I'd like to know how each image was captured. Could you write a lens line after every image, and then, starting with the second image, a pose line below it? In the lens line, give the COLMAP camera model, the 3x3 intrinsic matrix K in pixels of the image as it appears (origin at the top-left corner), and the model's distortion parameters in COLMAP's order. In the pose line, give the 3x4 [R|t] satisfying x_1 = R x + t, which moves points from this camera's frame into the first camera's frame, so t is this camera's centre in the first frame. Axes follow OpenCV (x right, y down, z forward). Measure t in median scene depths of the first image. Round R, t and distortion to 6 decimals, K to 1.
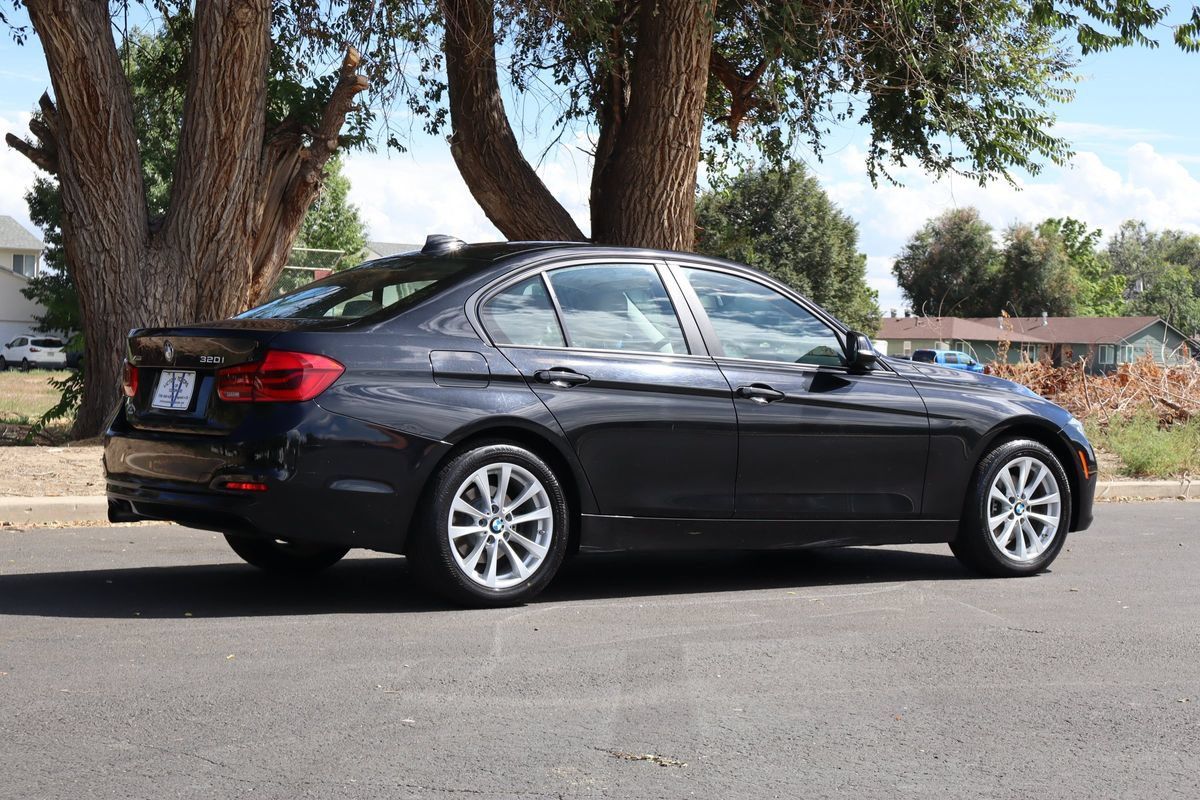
lens RADIAL K [[2180.5, 0, 600.0], [0, 2180.5, 400.0], [0, 0, 1]] dist [0.003333, -0.082379]
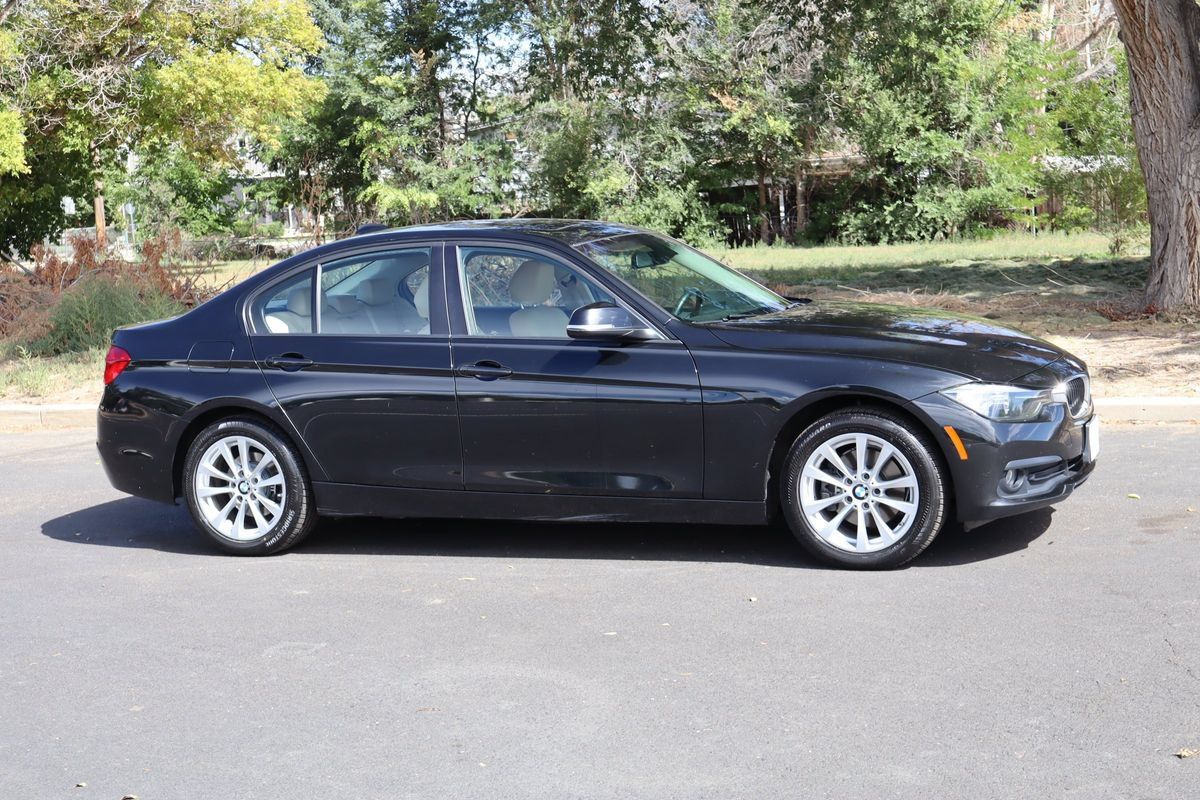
lens RADIAL K [[1771.1, 0, 600.0], [0, 1771.1, 400.0], [0, 0, 1]] dist [-0.008316, -0.069961]
pose [[0.531511, 0.042926, -0.845963, 0.381316], [0.056007, 0.994749, 0.085665, -0.027201], [0.845198, -0.092912, 0.526316, 0.287192]]
